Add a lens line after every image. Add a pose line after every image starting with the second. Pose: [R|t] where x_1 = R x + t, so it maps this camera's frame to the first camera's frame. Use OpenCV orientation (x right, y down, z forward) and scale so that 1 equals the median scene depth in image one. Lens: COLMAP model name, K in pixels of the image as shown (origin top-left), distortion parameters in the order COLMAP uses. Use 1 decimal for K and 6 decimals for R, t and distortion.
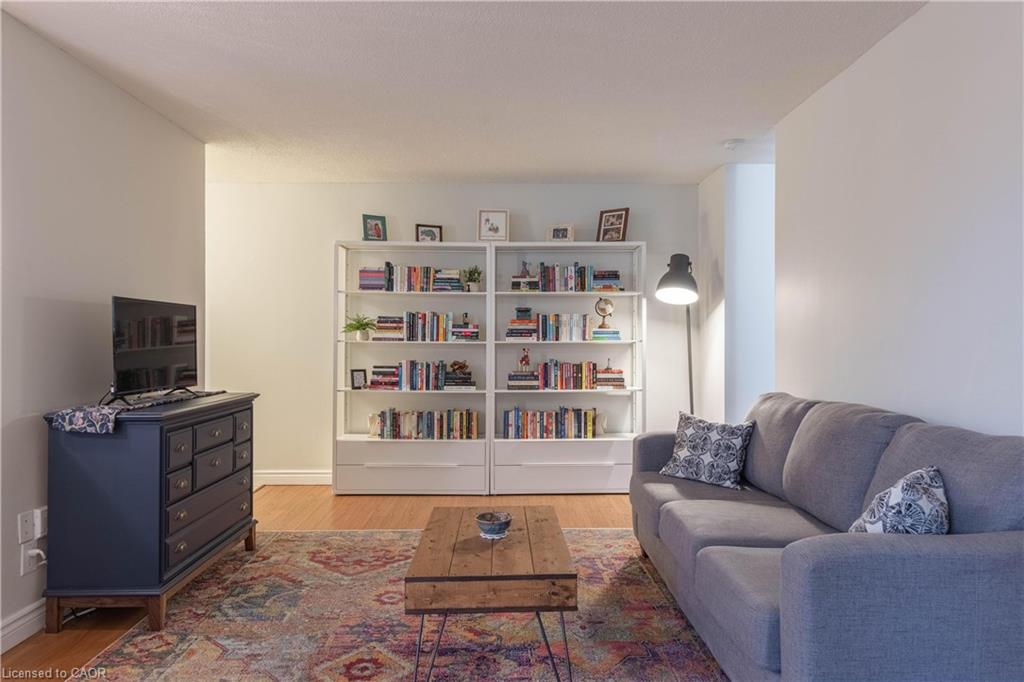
lens RADIAL K [[650.4, 0, 516.2], [0, 650.4, 339.4], [0, 0, 1]] dist [0.004390, -0.006839]
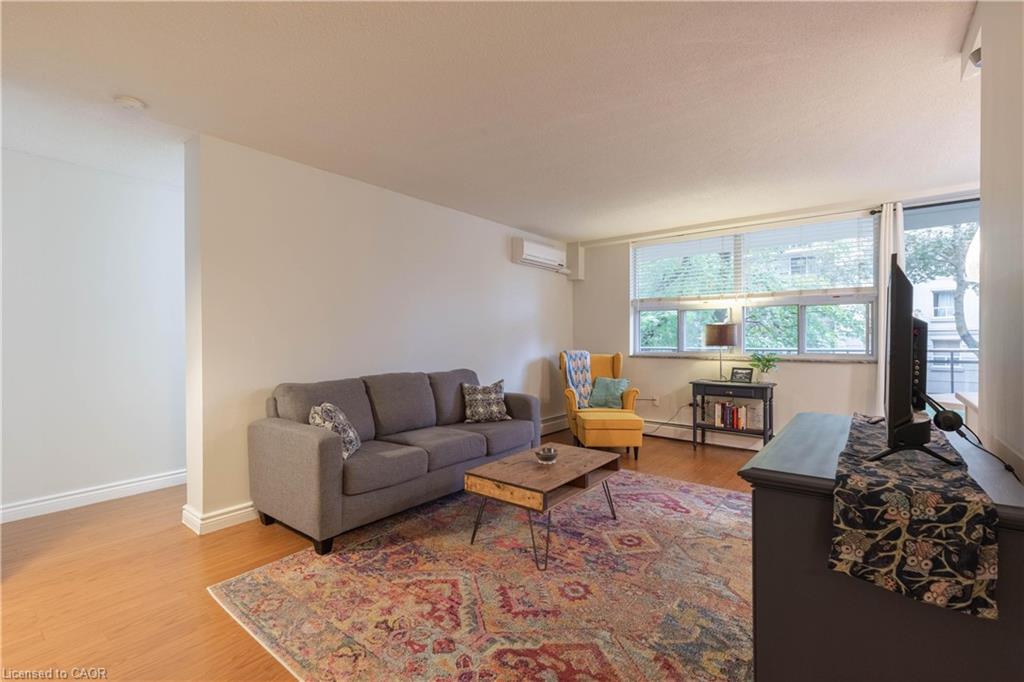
lens RADIAL K [[465.0, 0, 513.6], [0, 465.0, 342.8], [0, 0, 1]] dist [0.003954, -0.000361]
pose [[-0.774919, 0.001036, 0.632060, -0.342781], [0.006922, 0.999953, 0.006848, 0.000169], [-0.632023, 0.009682, -0.774889, 0.958294]]
